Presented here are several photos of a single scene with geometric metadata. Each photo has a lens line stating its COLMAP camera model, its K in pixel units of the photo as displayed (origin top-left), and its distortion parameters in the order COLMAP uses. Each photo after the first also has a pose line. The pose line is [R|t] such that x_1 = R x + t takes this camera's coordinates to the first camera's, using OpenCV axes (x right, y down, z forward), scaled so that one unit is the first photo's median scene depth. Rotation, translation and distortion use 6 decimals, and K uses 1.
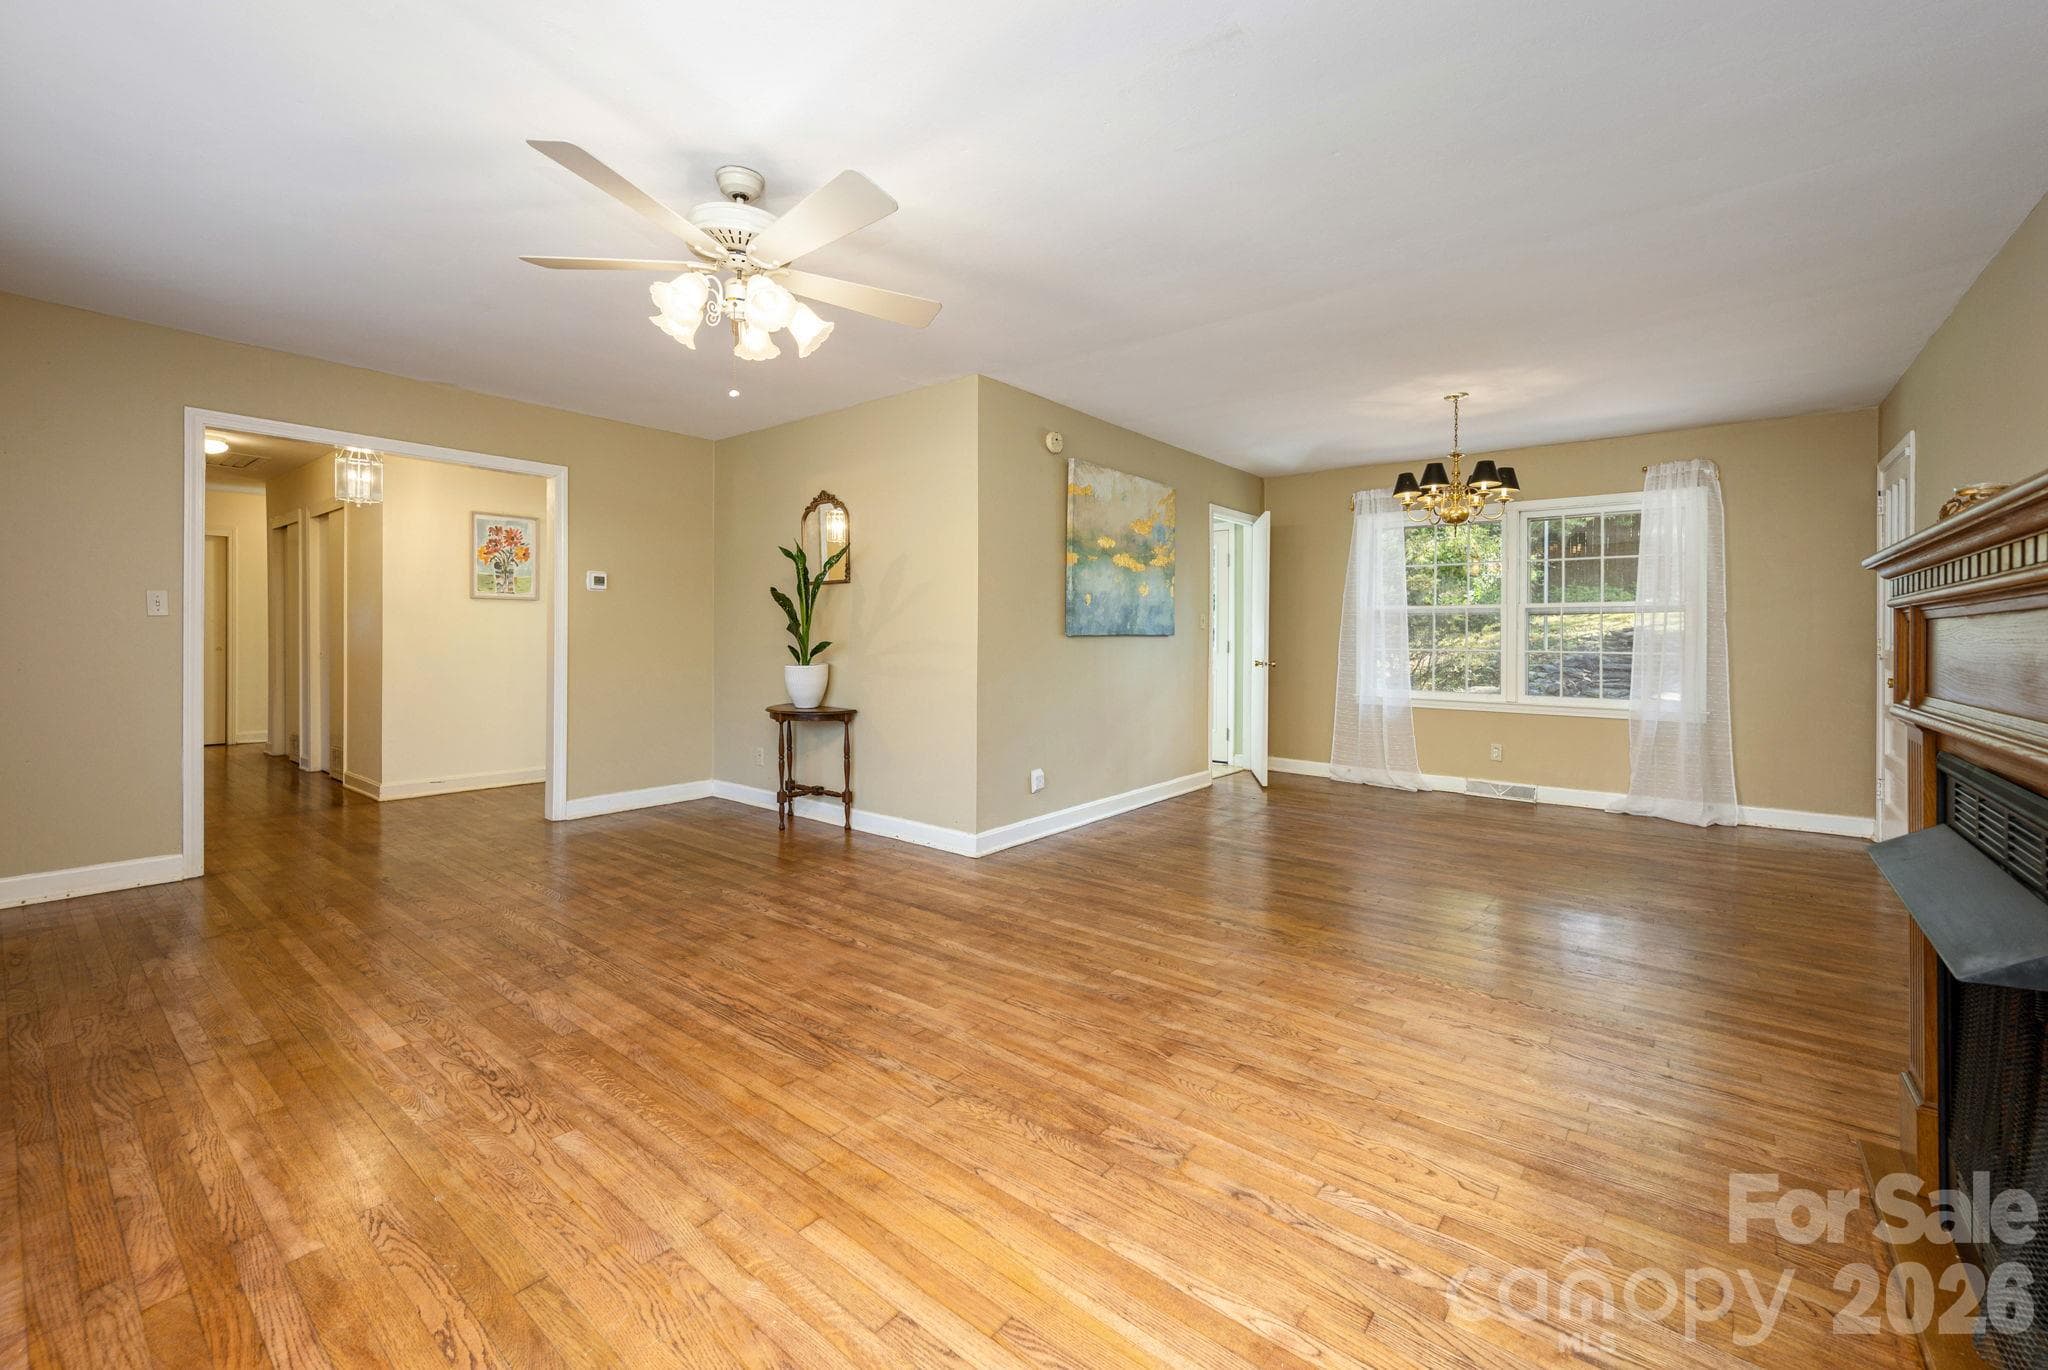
lens RADIAL K [[830.1, 0, 1029.1], [0, 830.1, 638.2], [0, 0, 1]] dist [0.002234, 0.000682]
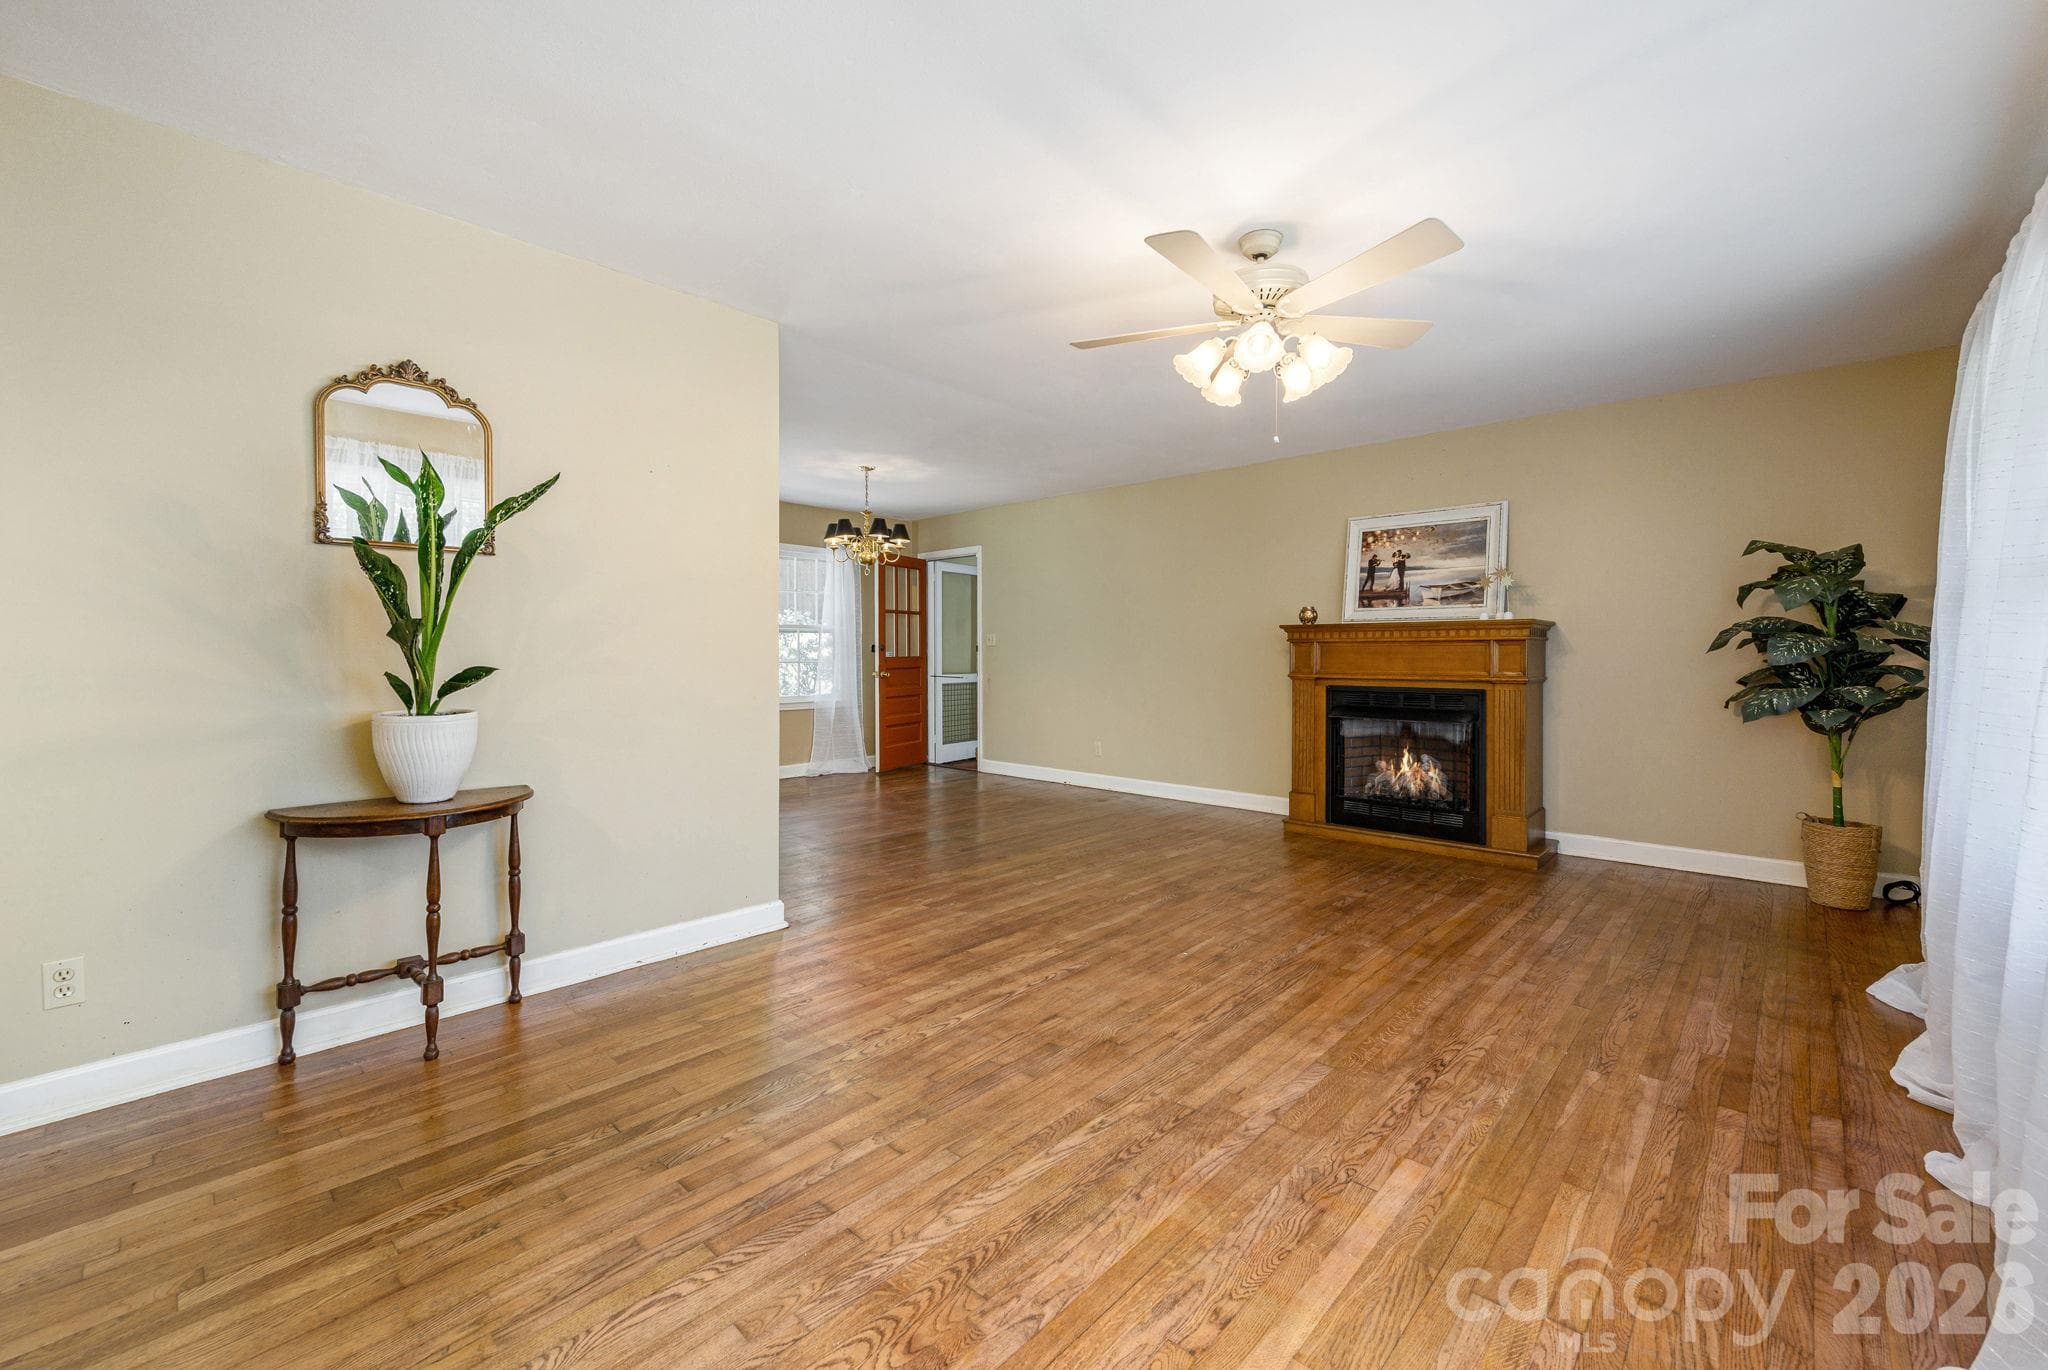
lens RADIAL K [[842.8, 0, 1028.1], [0, 842.8, 660.4], [0, 0, 1]] dist [-0.000770, -0.000107]
pose [[0.072027, -0.017815, 0.997244, -1.158533], [0.000604, 0.999841, 0.017818, -0.011665], [-0.997403, -0.000681, 0.072026, 0.954372]]
